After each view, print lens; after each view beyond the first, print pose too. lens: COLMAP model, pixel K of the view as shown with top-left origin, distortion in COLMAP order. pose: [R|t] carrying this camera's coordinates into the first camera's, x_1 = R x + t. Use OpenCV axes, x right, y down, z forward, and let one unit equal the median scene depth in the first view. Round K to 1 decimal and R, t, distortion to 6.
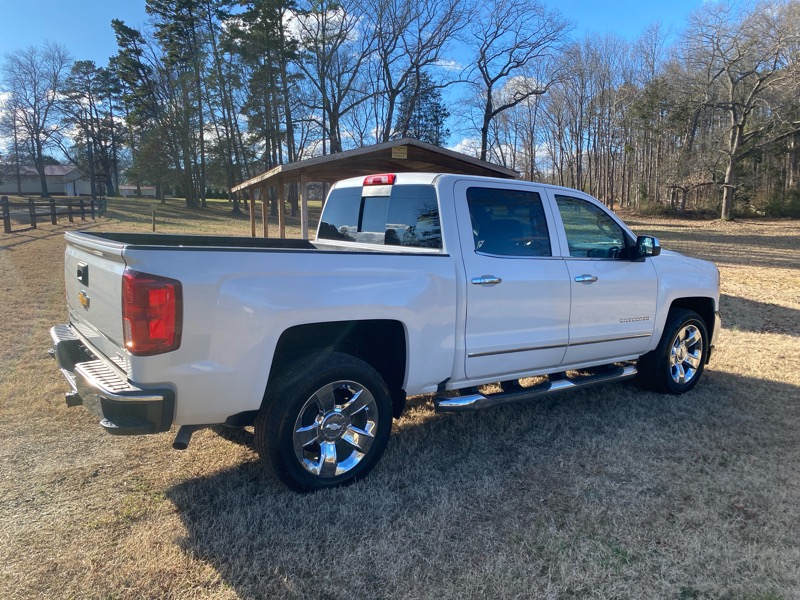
lens RADIAL K [[603.5, 0, 395.9], [0, 603.5, 298.6], [0, 0, 1]] dist [0.018263, -0.005131]
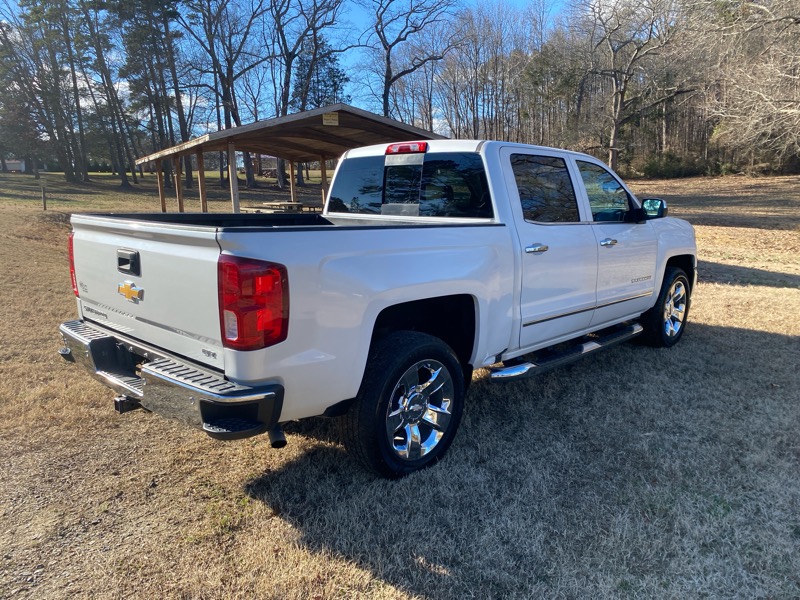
lens RADIAL K [[603.5, 0, 395.9], [0, 603.5, 298.6], [0, 0, 1]] dist [0.018263, -0.005131]
pose [[0.982334, -0.060825, 0.176977, -0.218378], [0.051758, 0.997121, 0.055414, -0.012462], [-0.179838, -0.045275, 0.982654, 0.049767]]
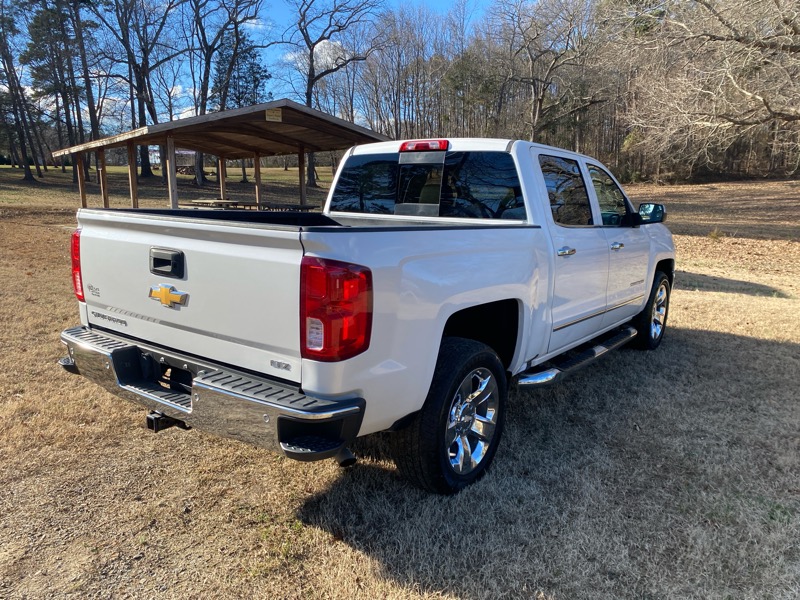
lens RADIAL K [[606.8, 0, 373.2], [0, 606.8, 296.6], [0, 0, 1]] dist [0.012267, 0.000297]
pose [[0.956364, -0.058775, 0.286206, -0.363616], [0.044779, 0.997470, 0.055212, -0.021542], [-0.288727, -0.039987, 0.956576, 0.125077]]
